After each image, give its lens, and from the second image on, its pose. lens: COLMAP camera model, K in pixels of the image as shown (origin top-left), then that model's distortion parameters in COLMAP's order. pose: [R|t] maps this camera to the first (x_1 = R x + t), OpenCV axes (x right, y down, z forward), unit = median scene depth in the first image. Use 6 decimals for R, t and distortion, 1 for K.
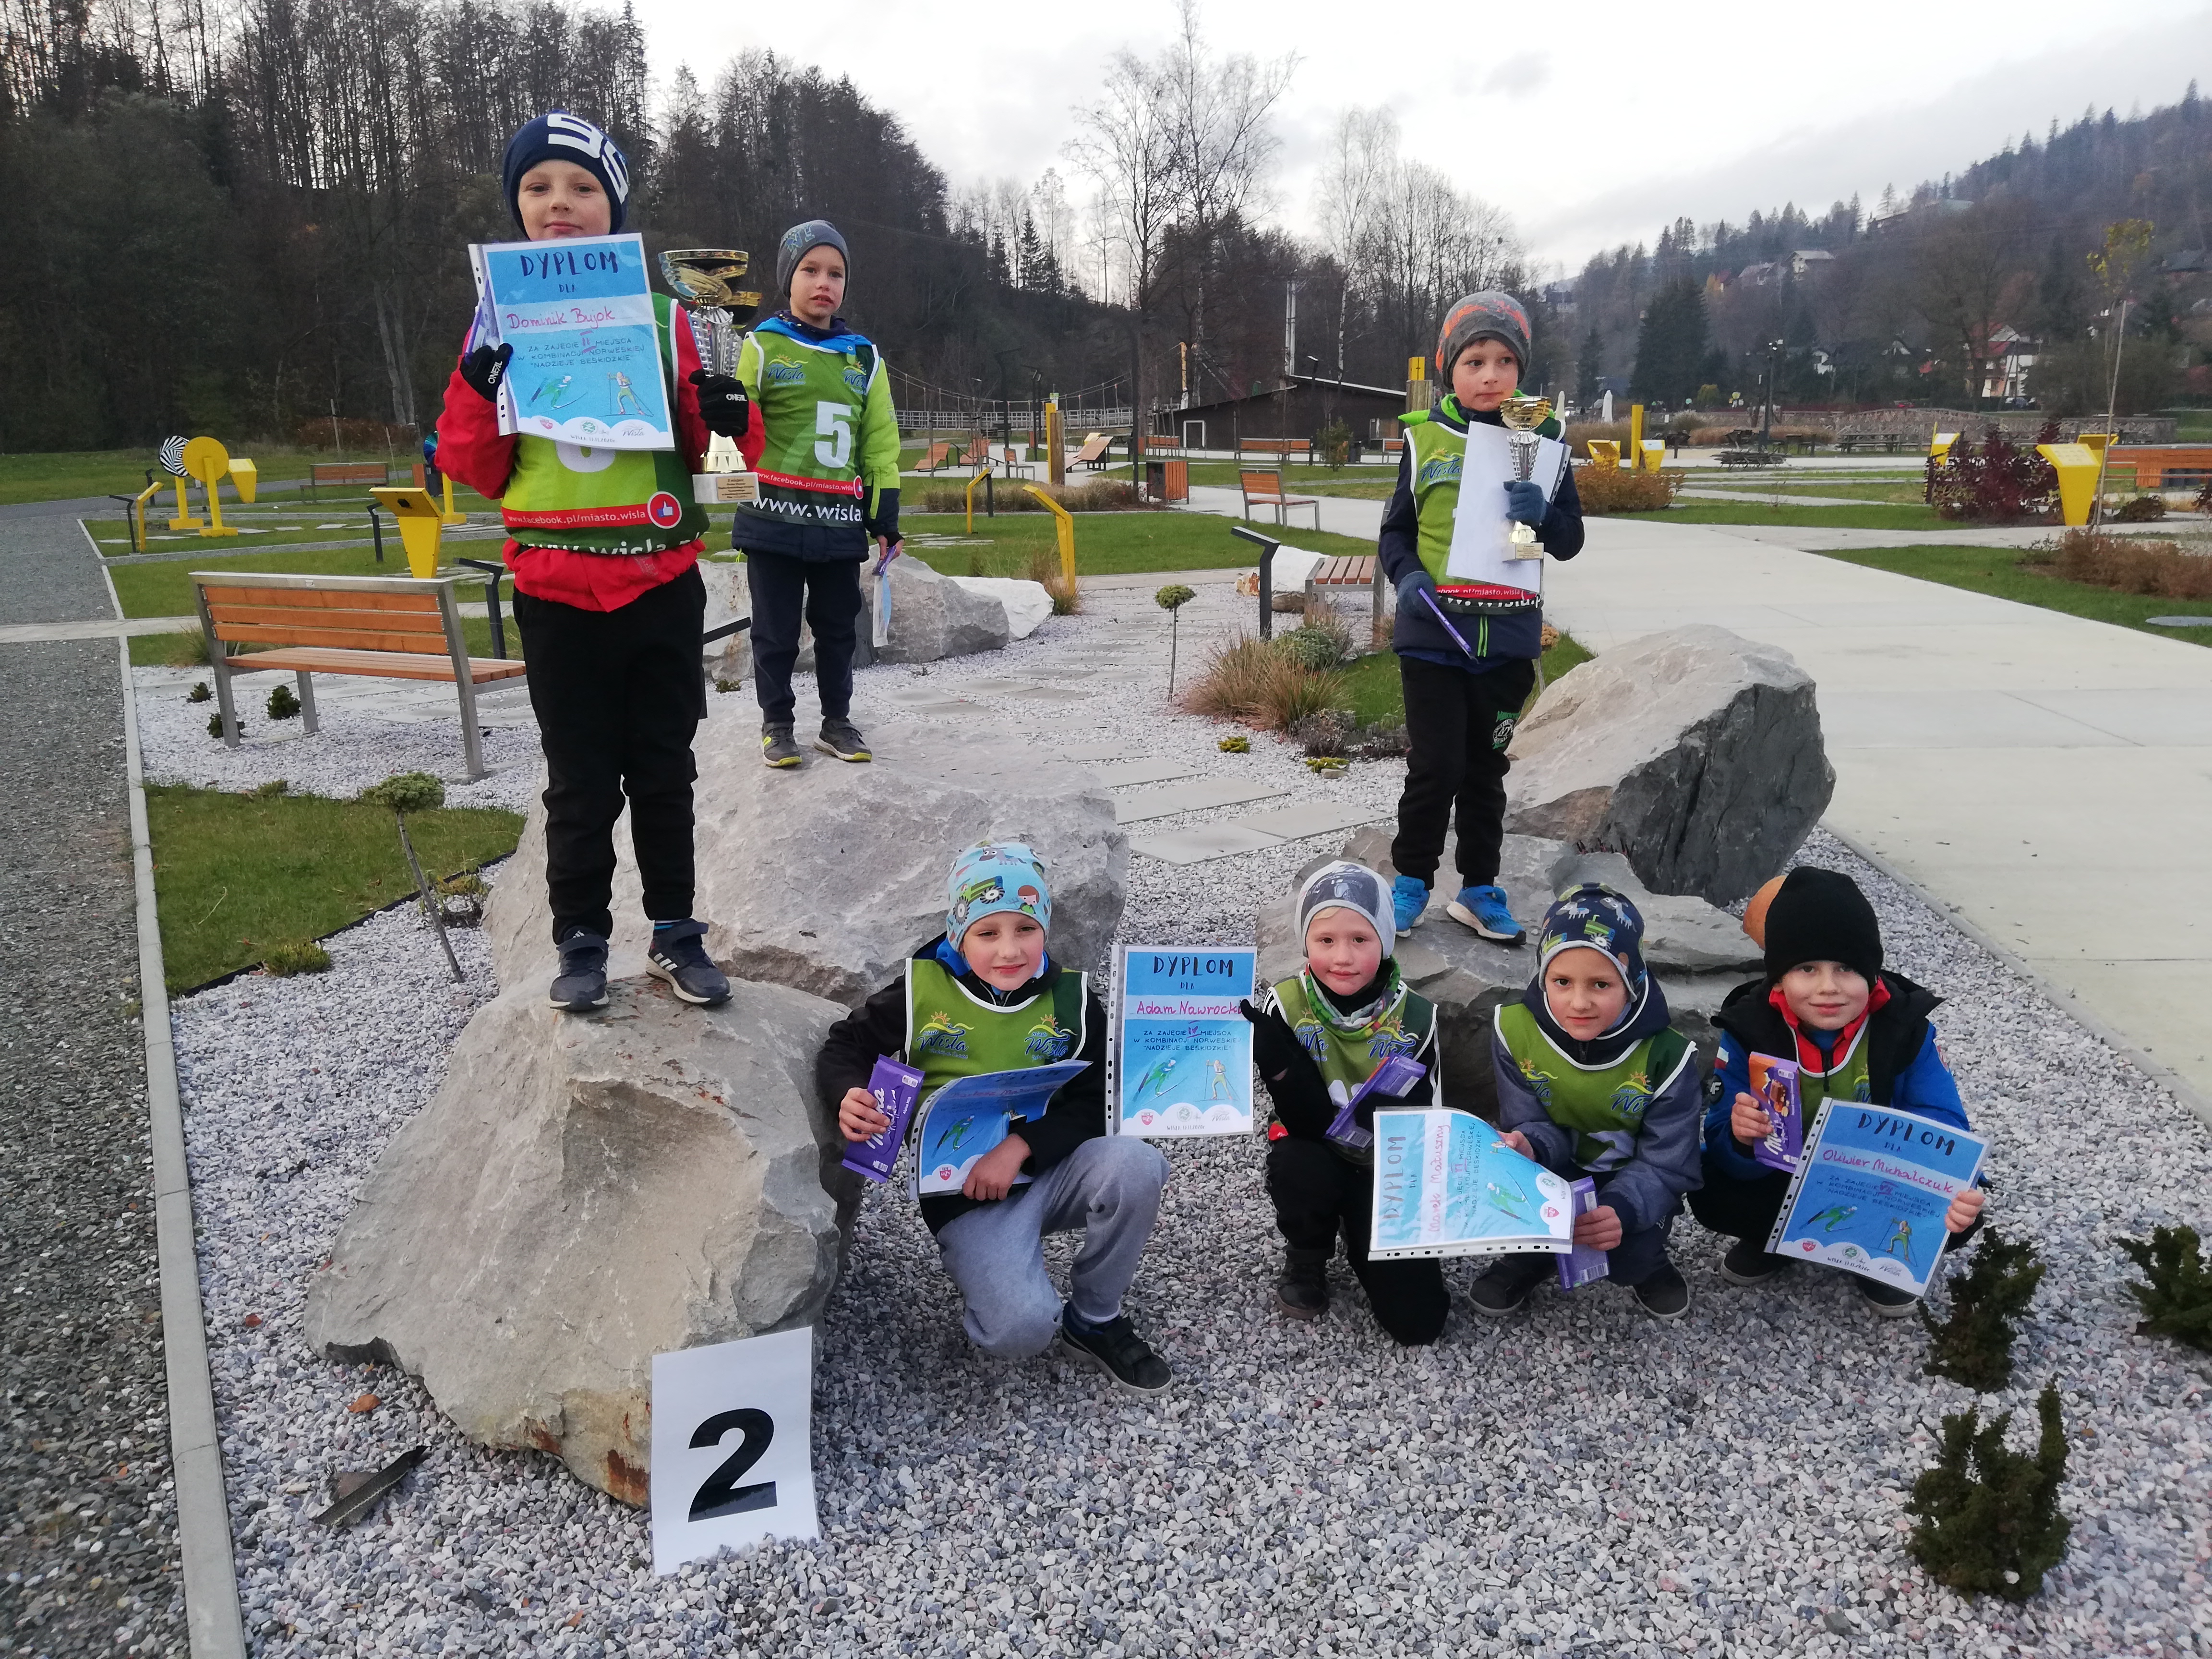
lens RADIAL K [[1654.1, 0, 1083.0], [0, 1654.1, 829.0], [0, 0, 1]] dist [0.086061, -0.132291]
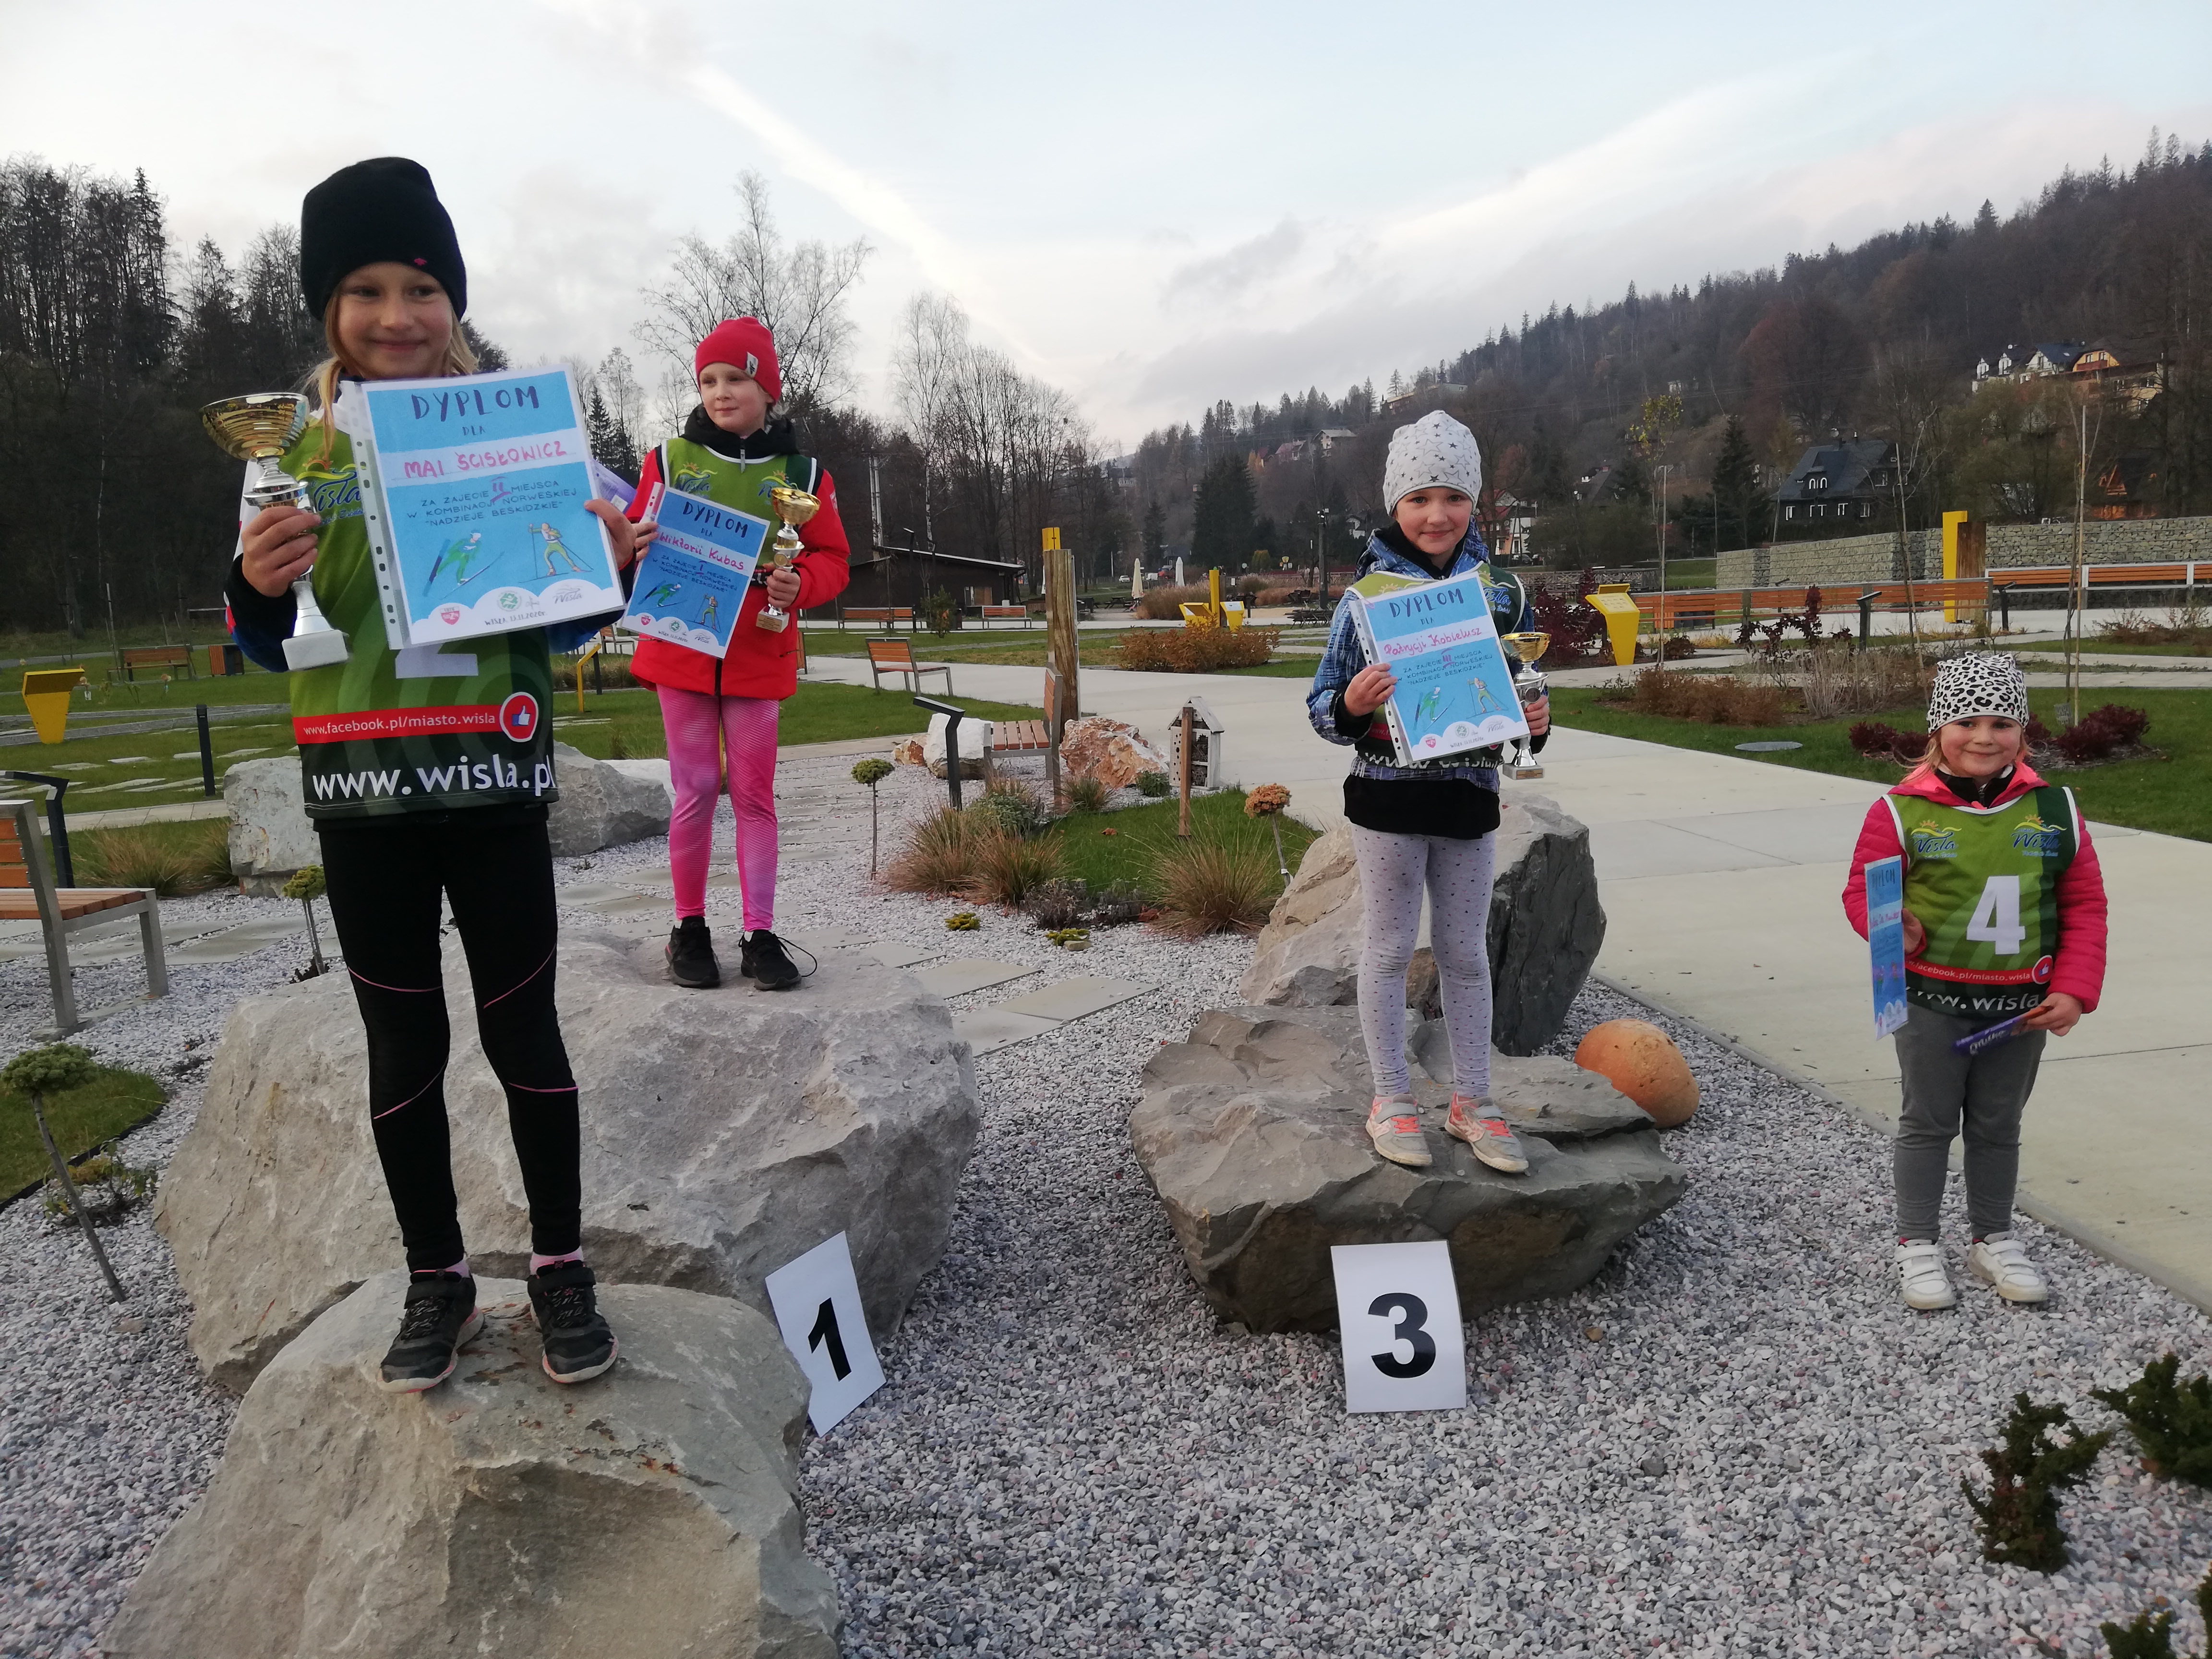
lens RADIAL K [[1655.2, 0, 1095.3], [0, 1655.2, 834.1], [0, 0, 1]] dist [0.068791, -0.090957]
pose [[0.968640, -0.062035, 0.240601, -0.101666], [0.084455, 0.992879, -0.084012, -0.024762], [-0.233676, 0.101697, 0.966981, 0.088791]]
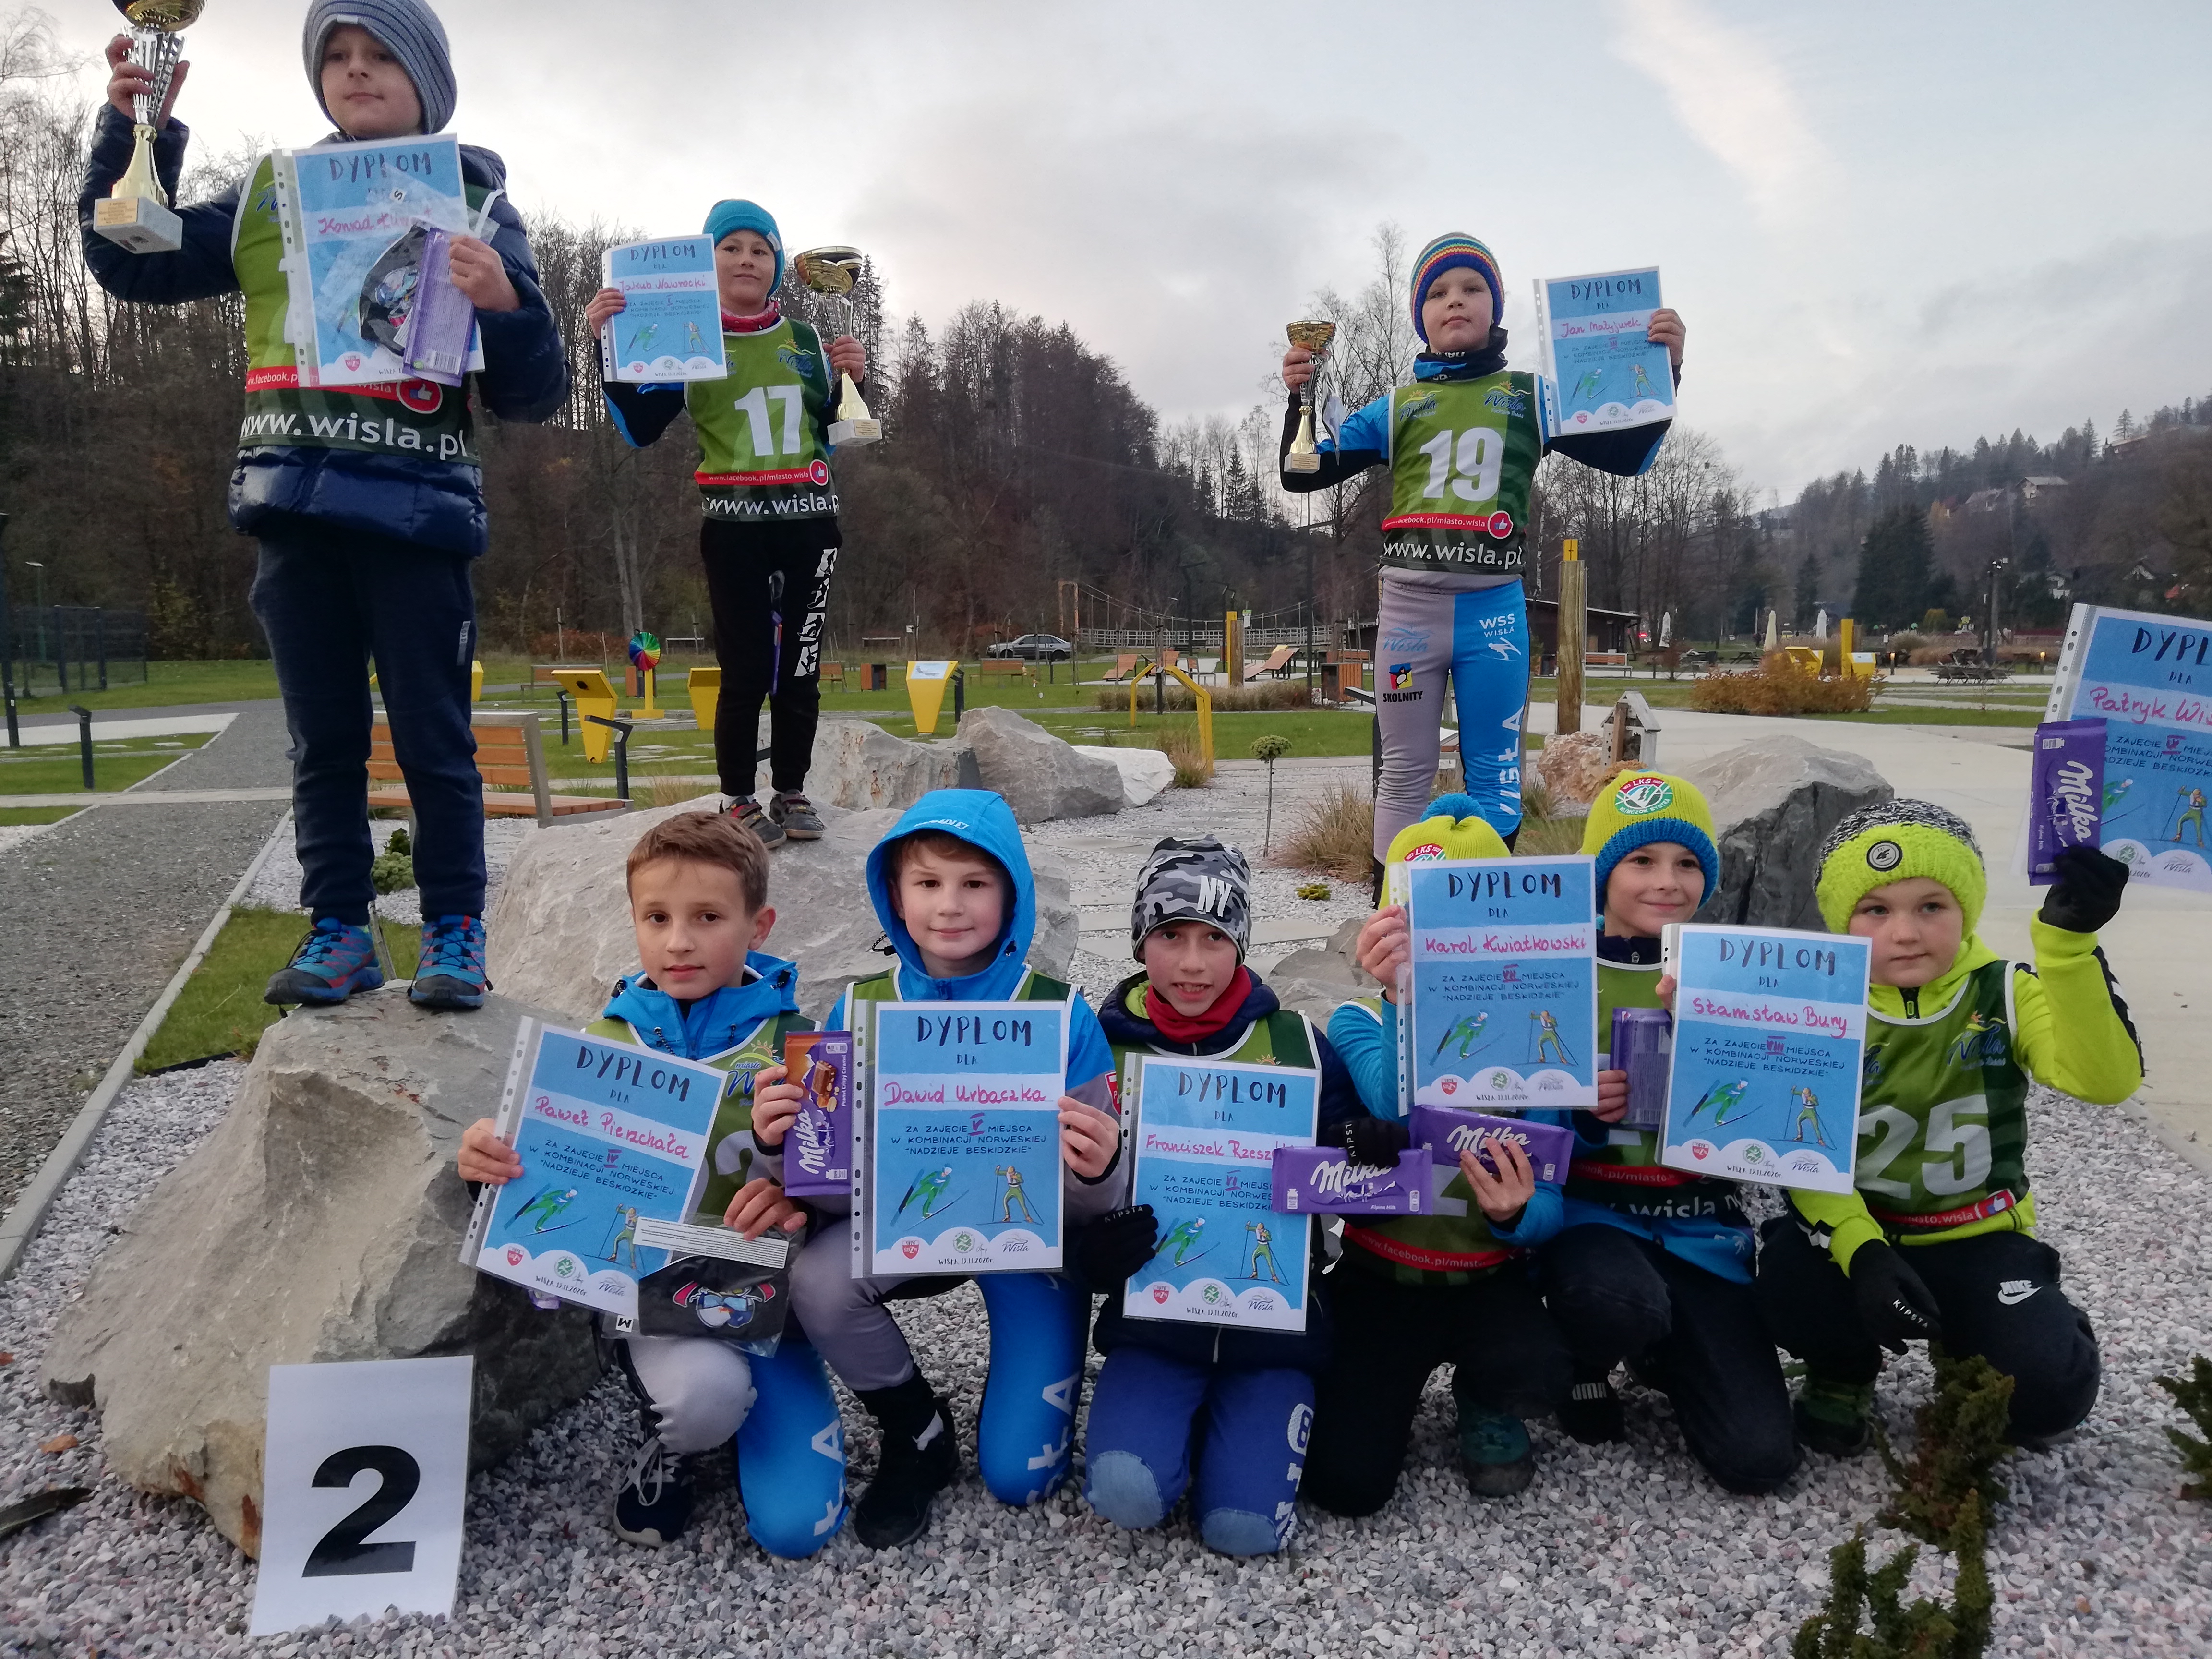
lens RADIAL K [[1662.2, 0, 1080.6], [0, 1662.2, 830.4], [0, 0, 1]] dist [0.070434, -0.098194]
pose [[0.992631, 0.019754, -0.119559, 0.120107], [-0.034851, 0.991478, -0.125527, 0.062891], [0.116061, 0.128769, 0.984860, 0.077937]]
